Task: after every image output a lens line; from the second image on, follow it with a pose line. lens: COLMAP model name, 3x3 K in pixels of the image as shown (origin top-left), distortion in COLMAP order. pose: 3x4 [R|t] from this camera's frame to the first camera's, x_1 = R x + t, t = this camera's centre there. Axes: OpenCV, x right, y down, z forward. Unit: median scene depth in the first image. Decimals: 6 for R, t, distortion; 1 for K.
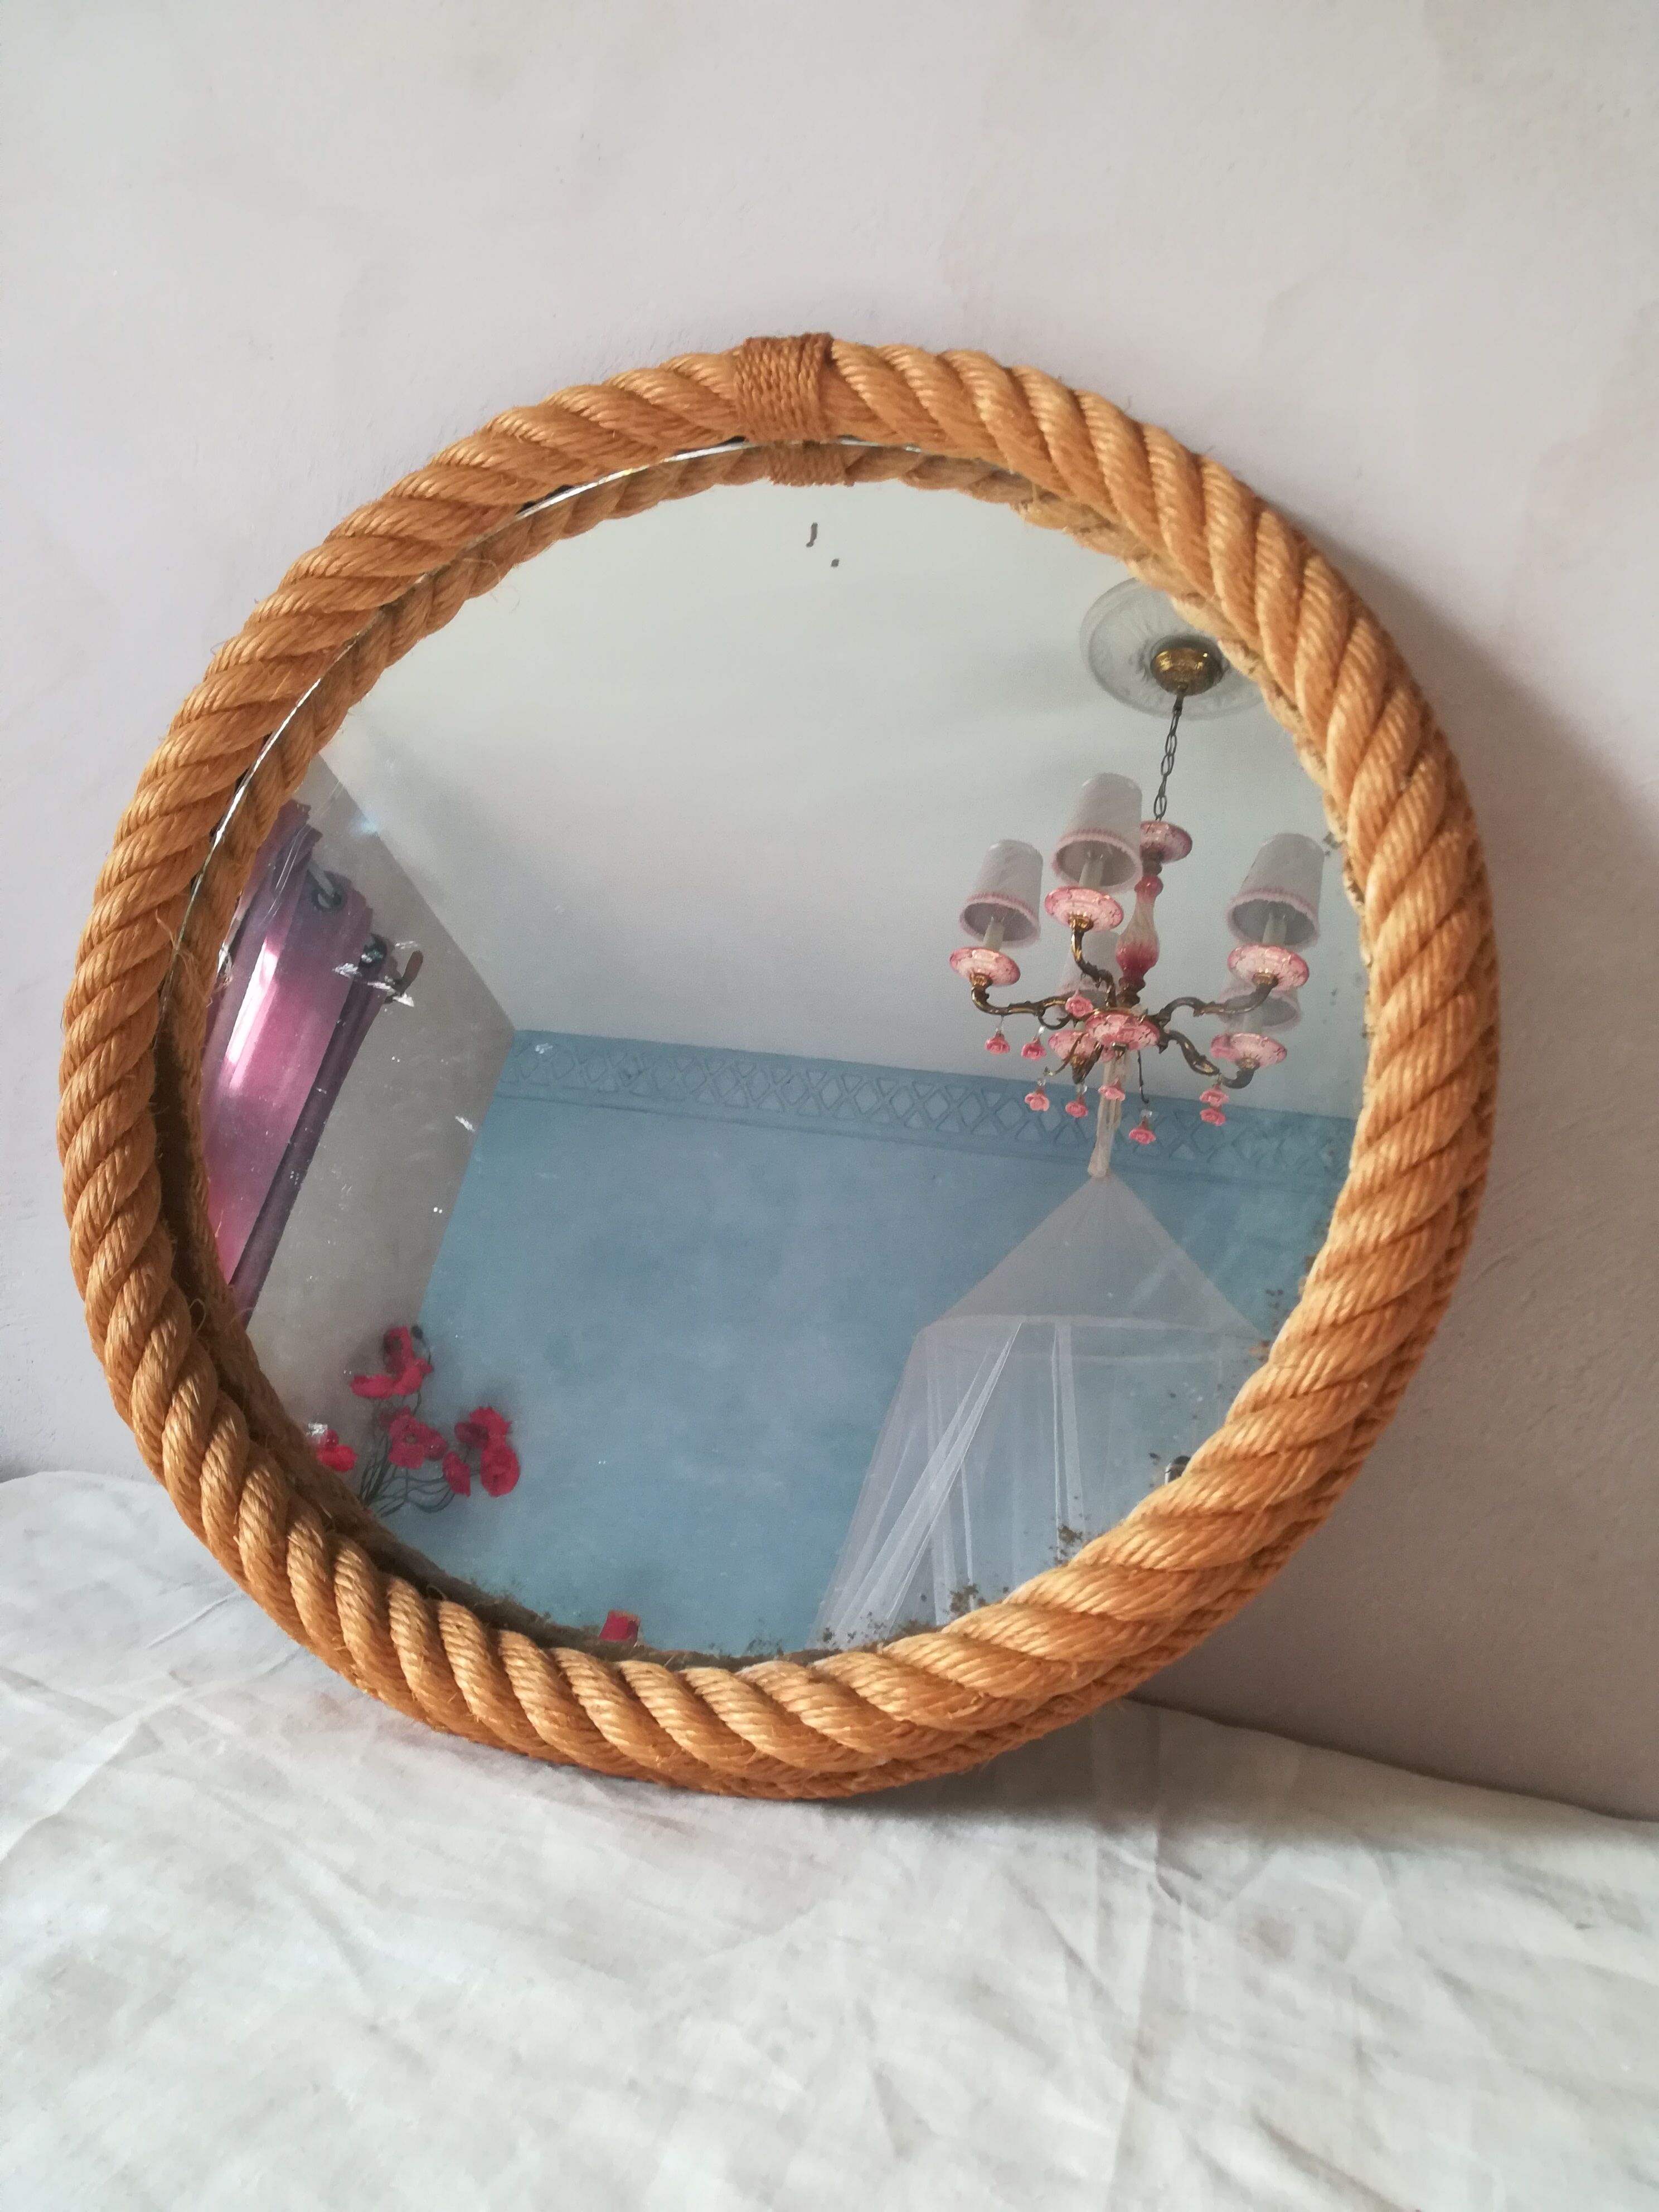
lens RADIAL K [[1651.4, 0, 829.5], [0, 1651.4, 1106.0], [0, 0, 1]] dist [0.002947, 0.001740]
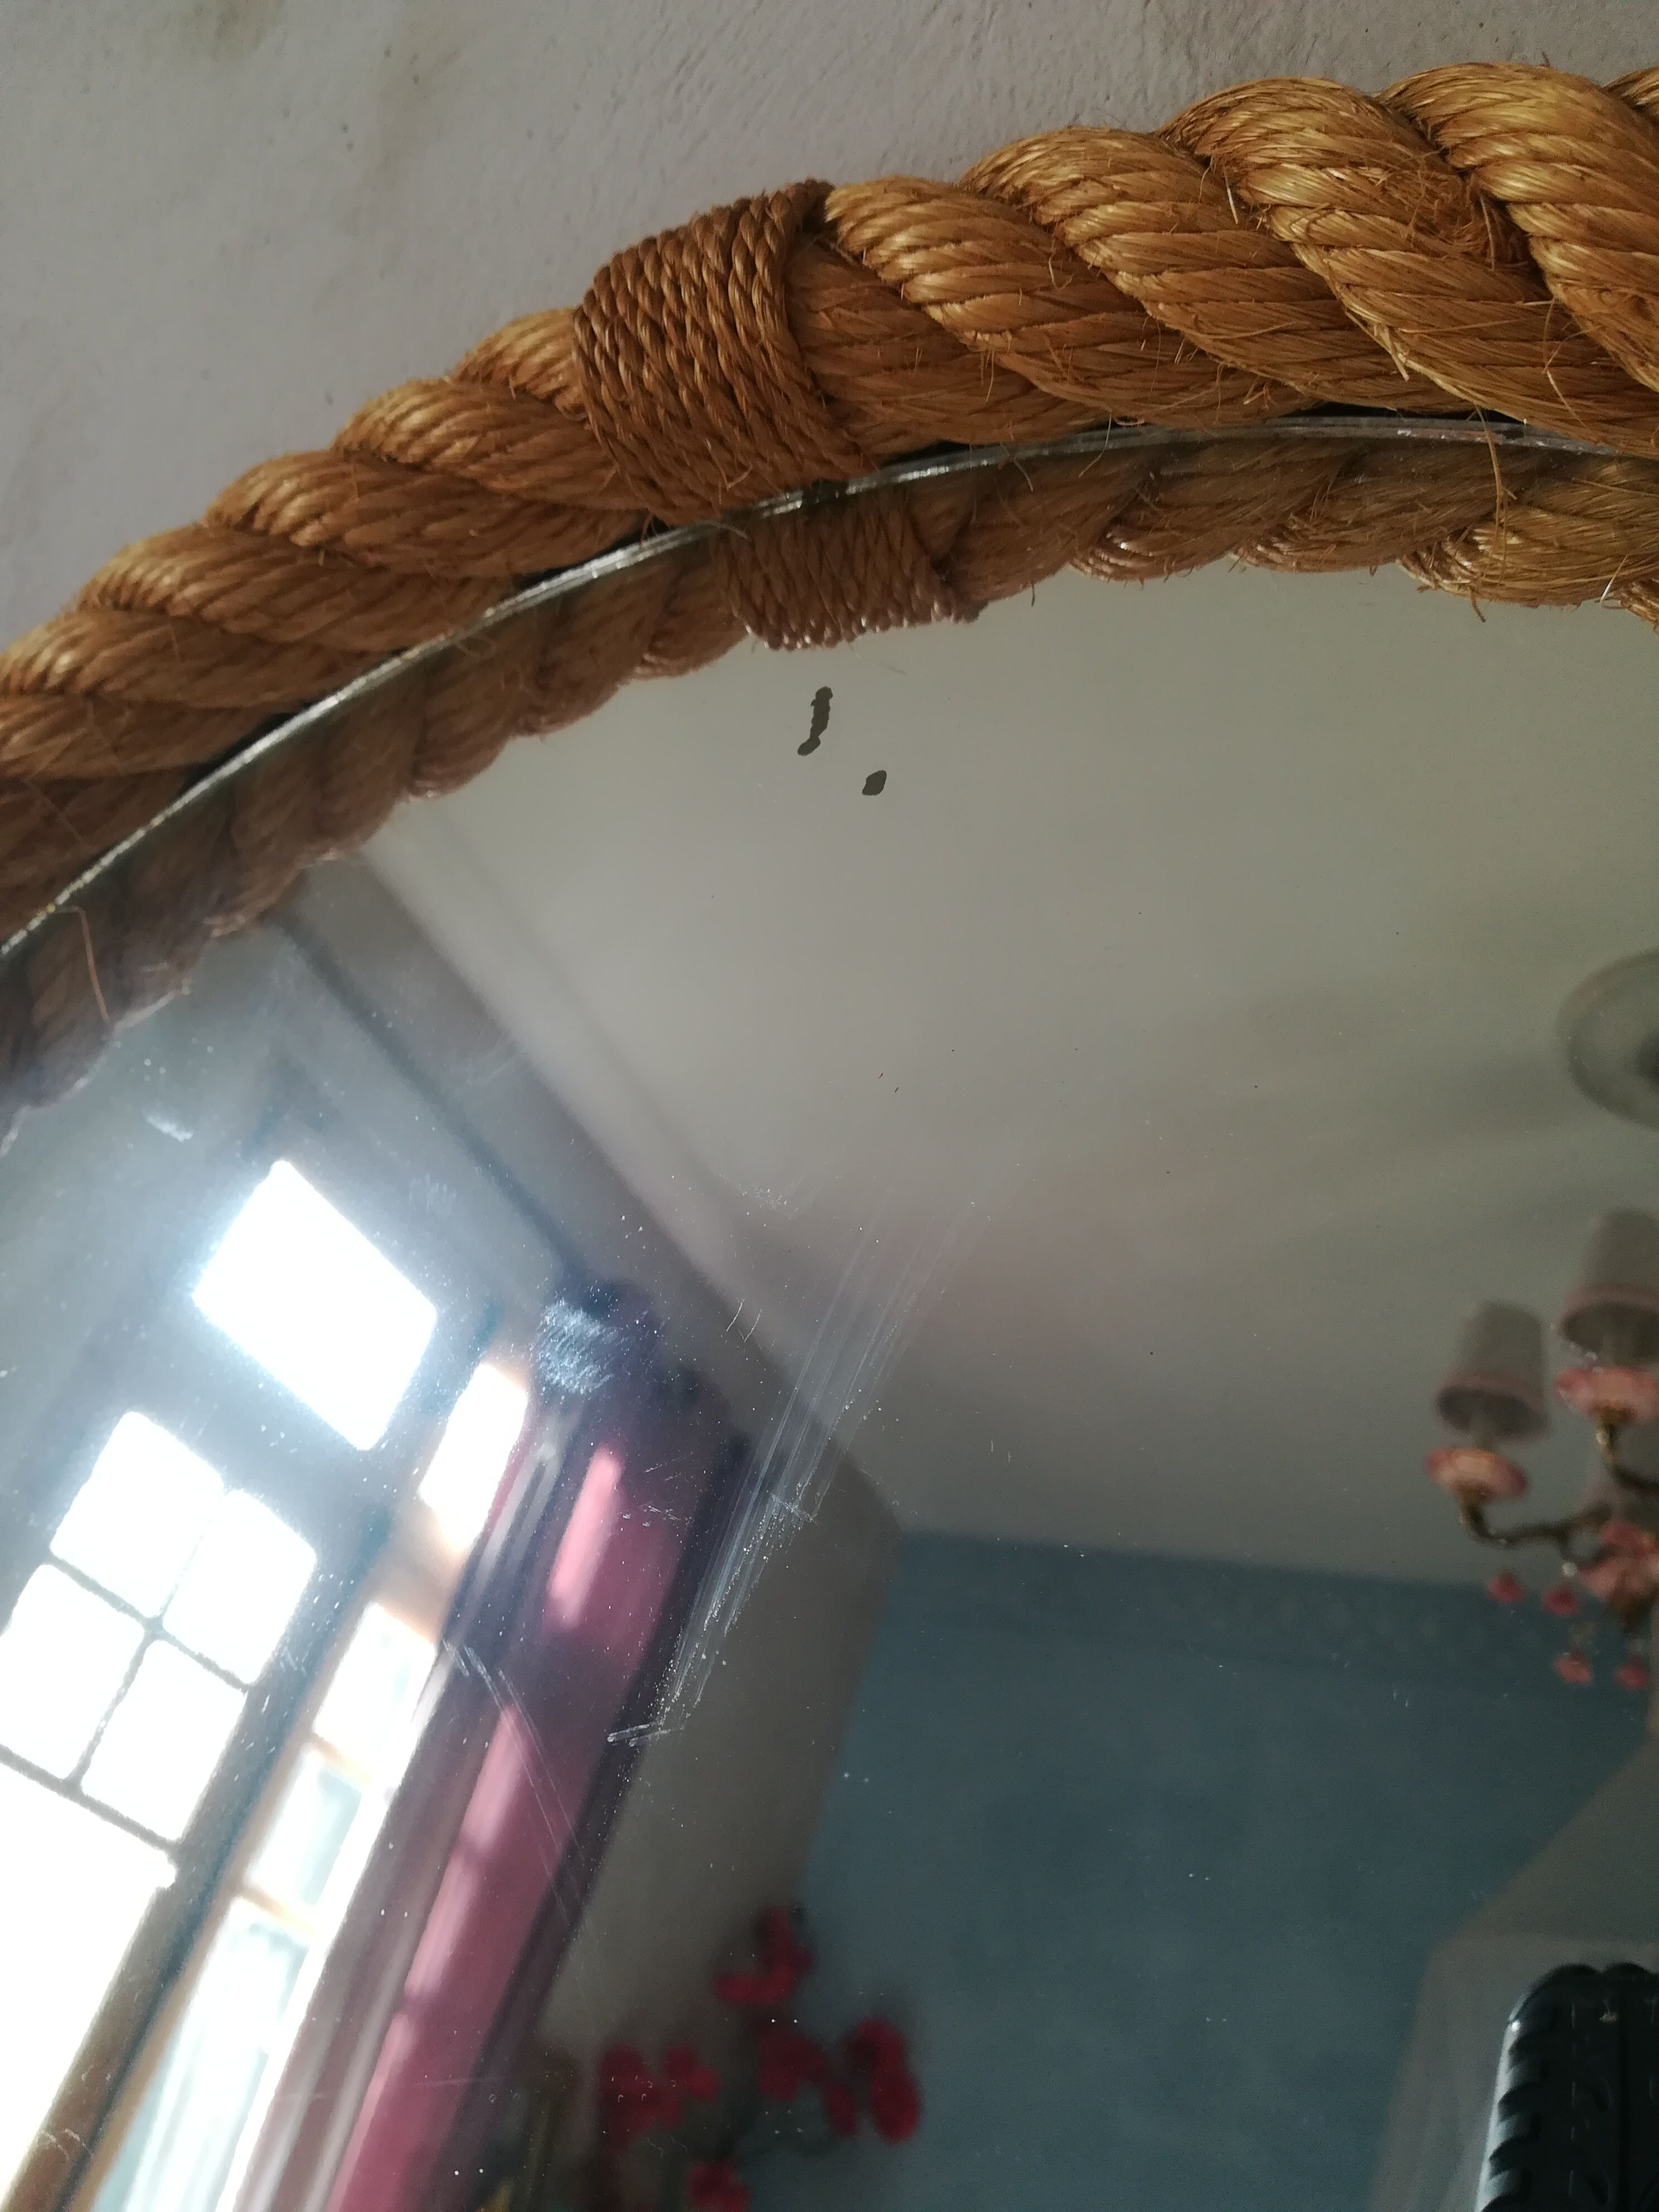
lens RADIAL K [[1698.9, 0, 829.5], [0, 1698.9, 1106.0], [0, 0, 1]] dist [-0.010388, -0.005584]
pose [[0.964585, -0.079512, -0.251502, 0.071331], [0.010762, 0.964554, -0.263665, -0.170402], [0.263552, 0.251620, 0.931251, 0.670111]]
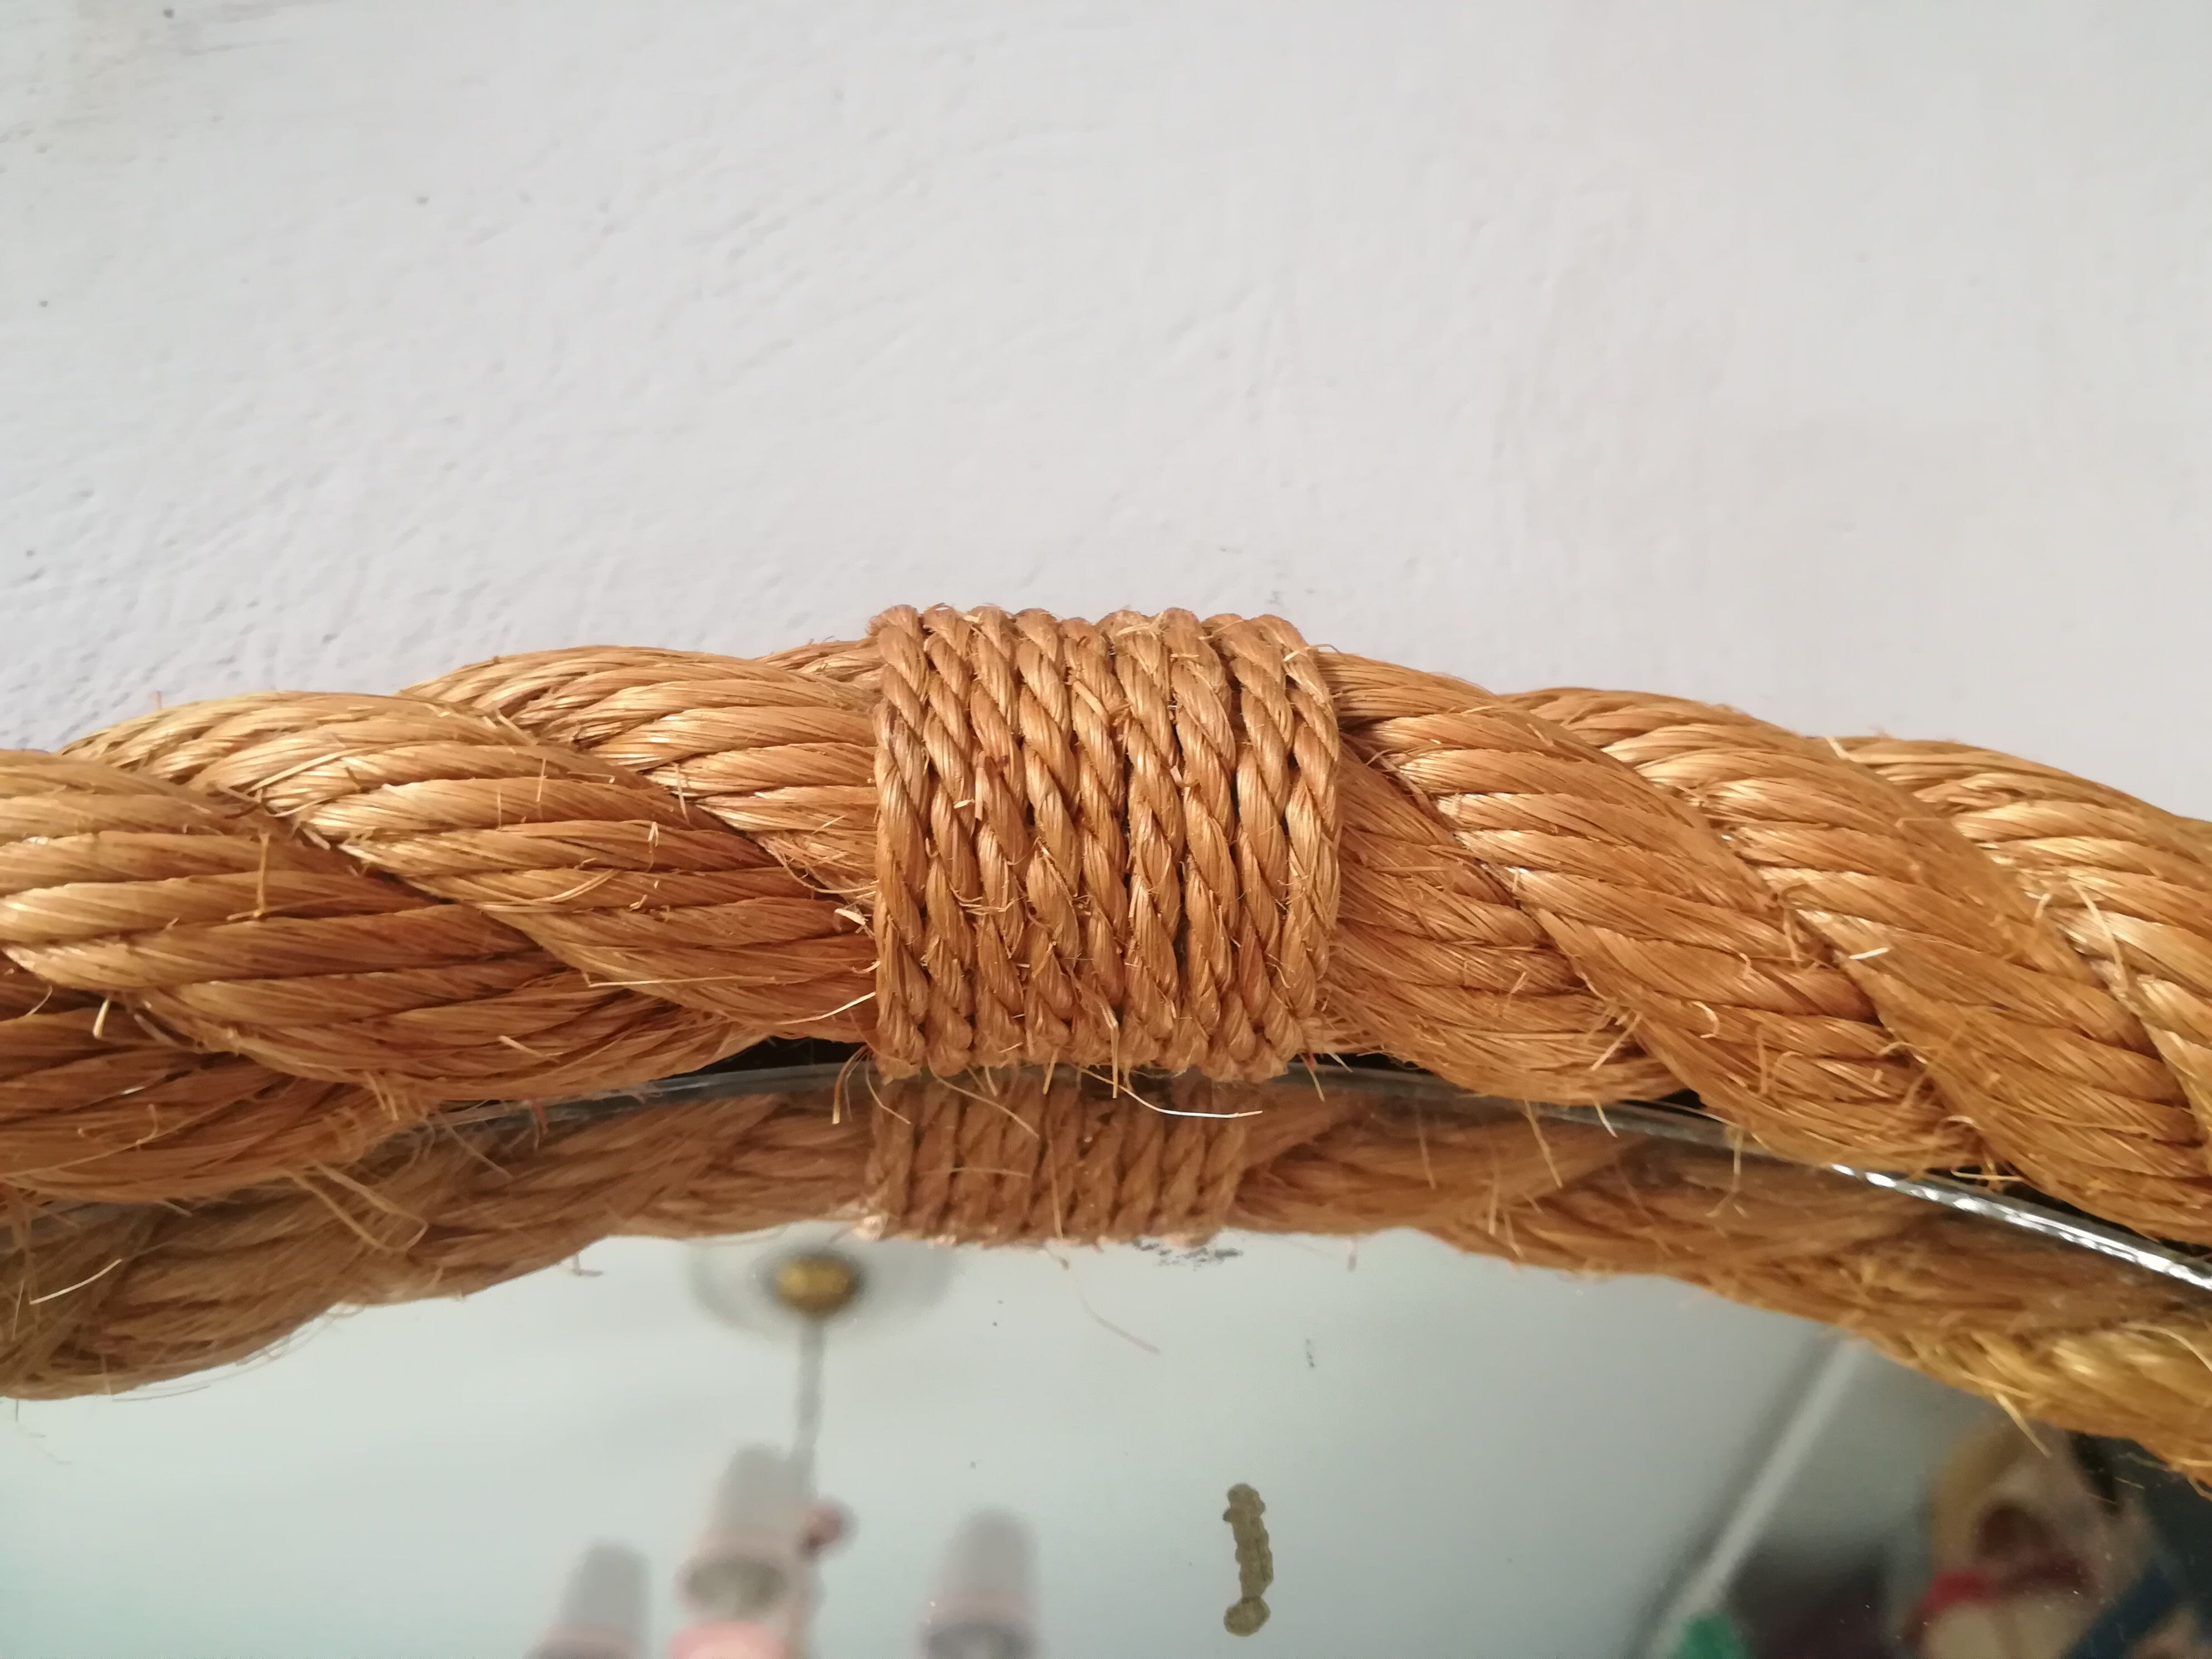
lens RADIAL K [[1830.1, 0, 994.9], [0, 1830.1, 898.5], [0, 0, 1]] dist [0.035066, 0.001658]
pose [[0.925602, 0.052965, 0.374773, -0.113899], [0.106306, 0.913927, -0.391711, -0.324499], [-0.363262, 0.402409, 0.840302, 0.780304]]
